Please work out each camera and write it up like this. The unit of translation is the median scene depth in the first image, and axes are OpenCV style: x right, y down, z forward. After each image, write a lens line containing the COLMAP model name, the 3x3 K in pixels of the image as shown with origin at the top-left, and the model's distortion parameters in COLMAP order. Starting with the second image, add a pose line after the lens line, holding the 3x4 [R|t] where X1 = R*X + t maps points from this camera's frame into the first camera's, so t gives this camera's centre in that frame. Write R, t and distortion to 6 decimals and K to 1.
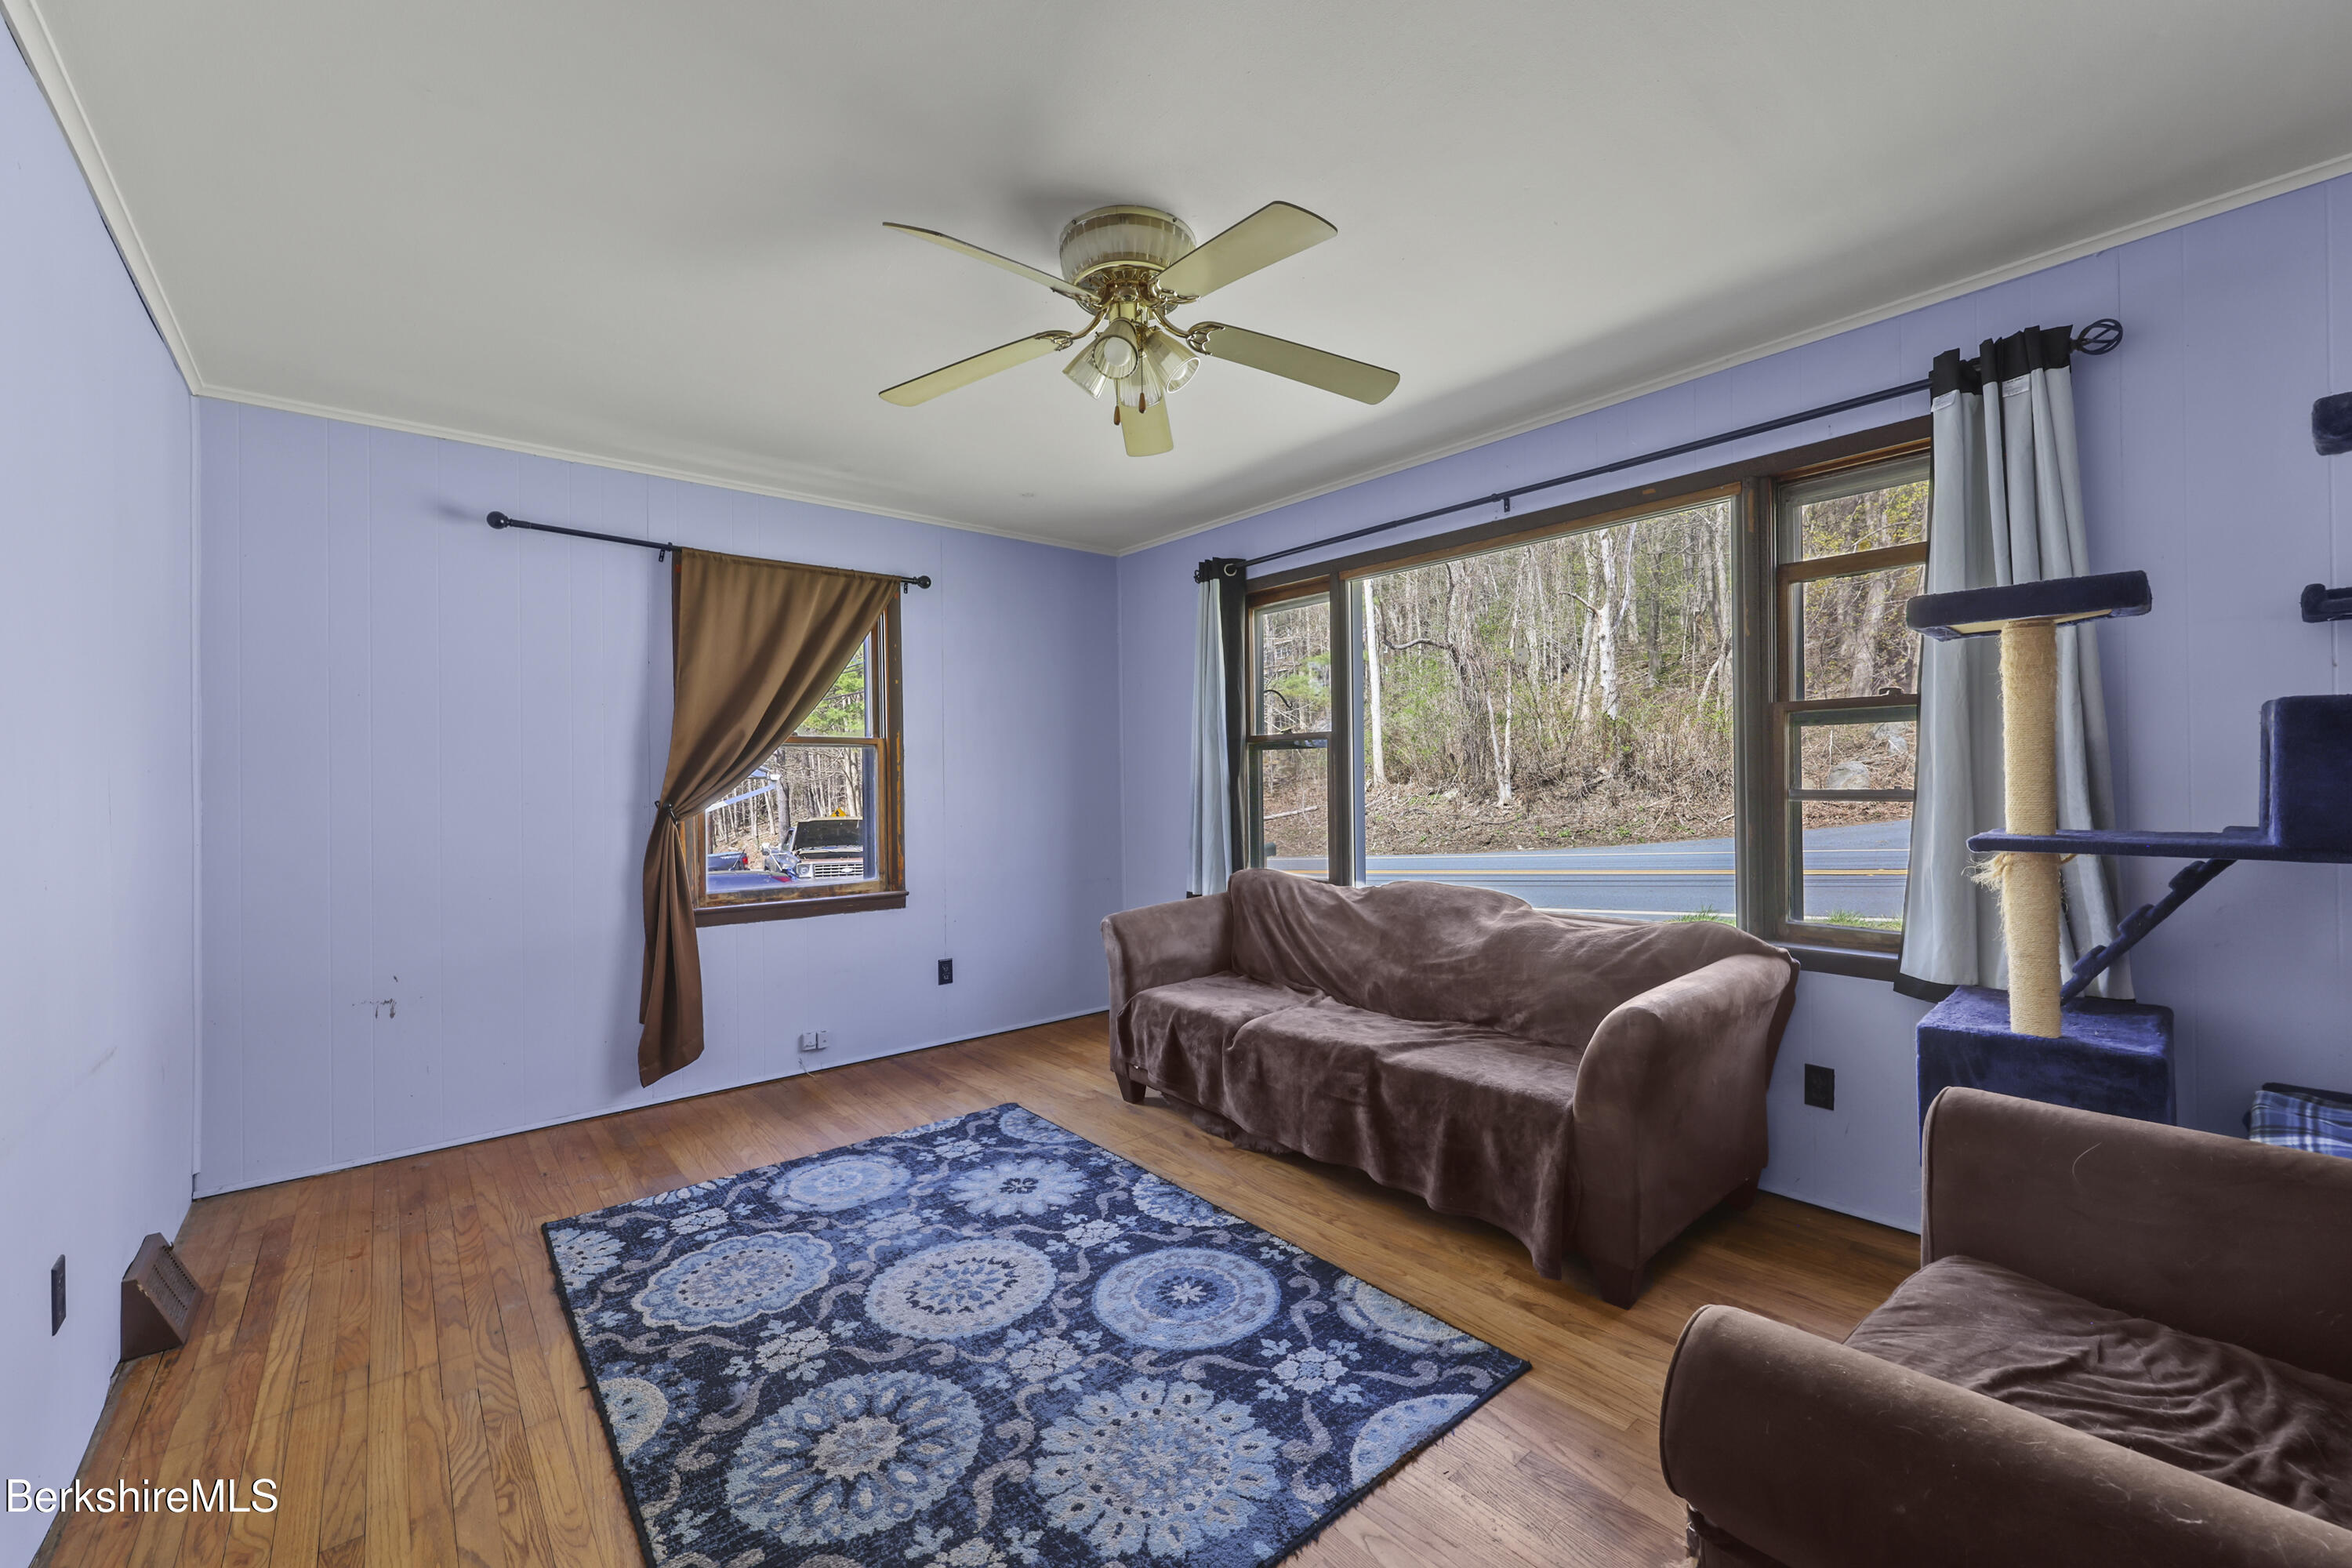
lens RADIAL K [[956.5, 0, 1183.8], [0, 956.5, 788.0], [0, 0, 1]] dist [0.000320, 0.000074]
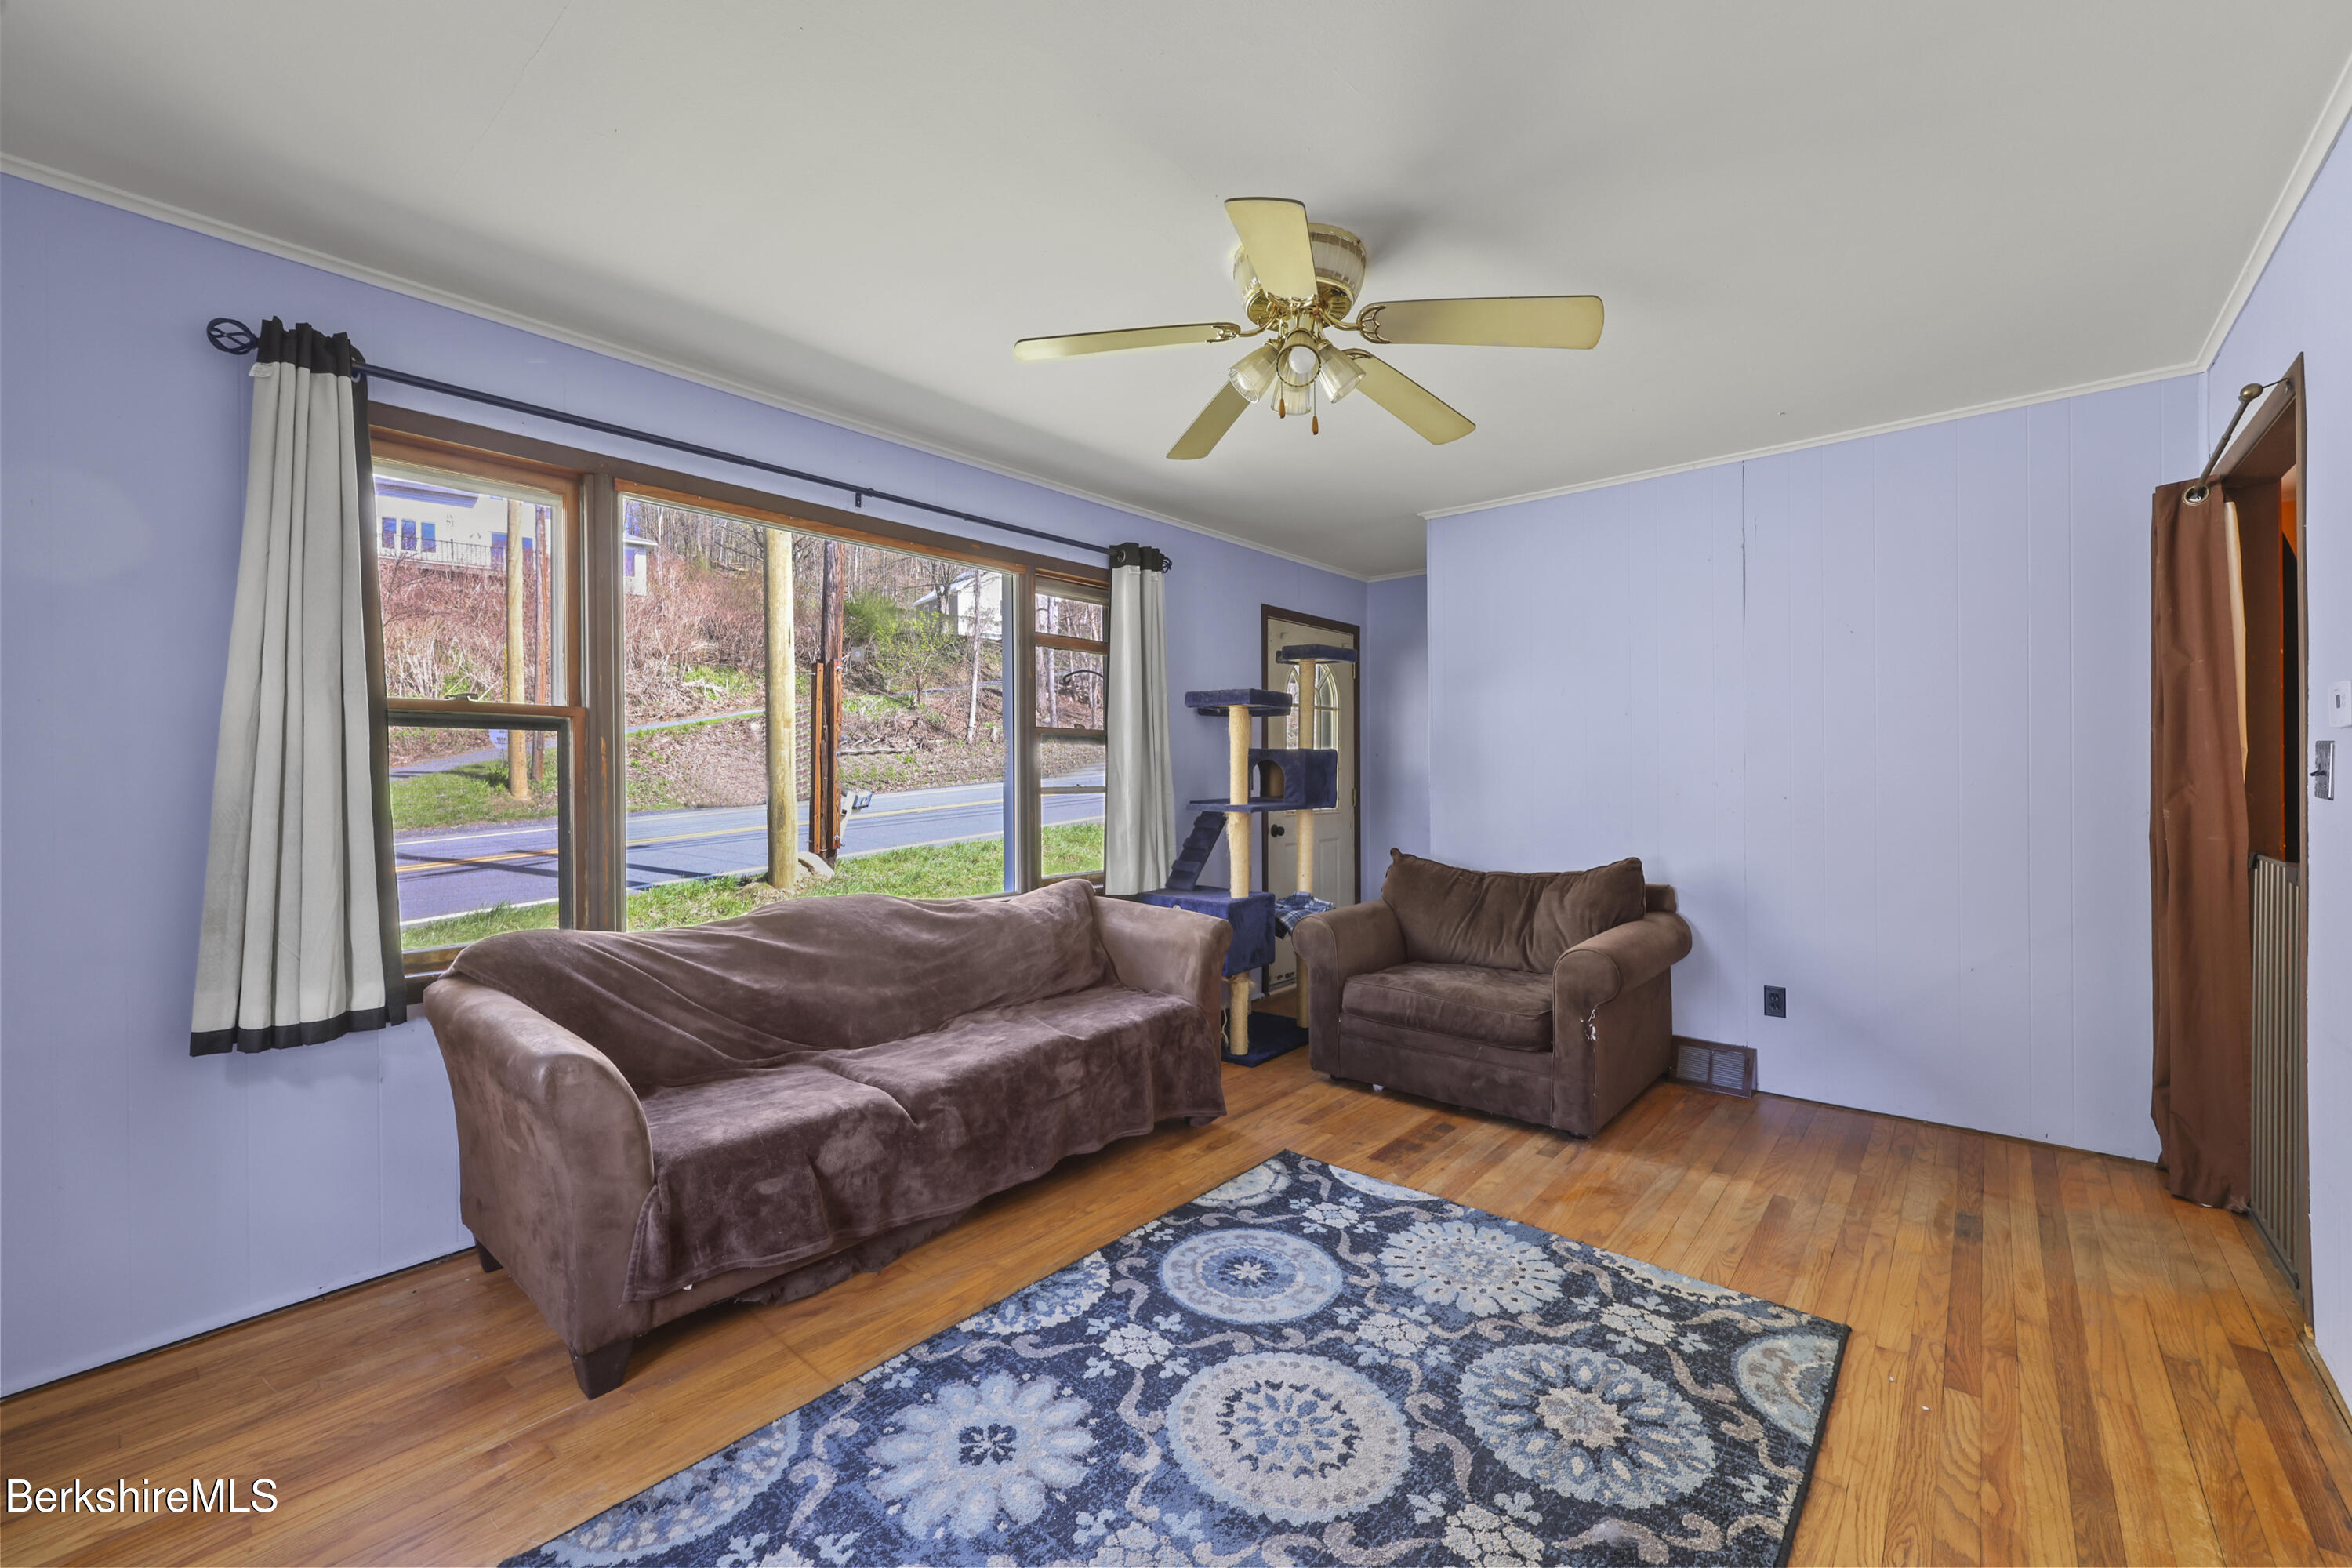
lens RADIAL K [[956.5, 0, 1184.1], [0, 956.5, 770.6], [0, 0, 1]] dist [0.000320, 0.000074]
pose [[-0.173089, 0.018728, 0.984728, -1.080647], [0.016355, 0.999736, -0.016138, 0.006210], [-0.984770, 0.013312, -0.173349, 1.331021]]
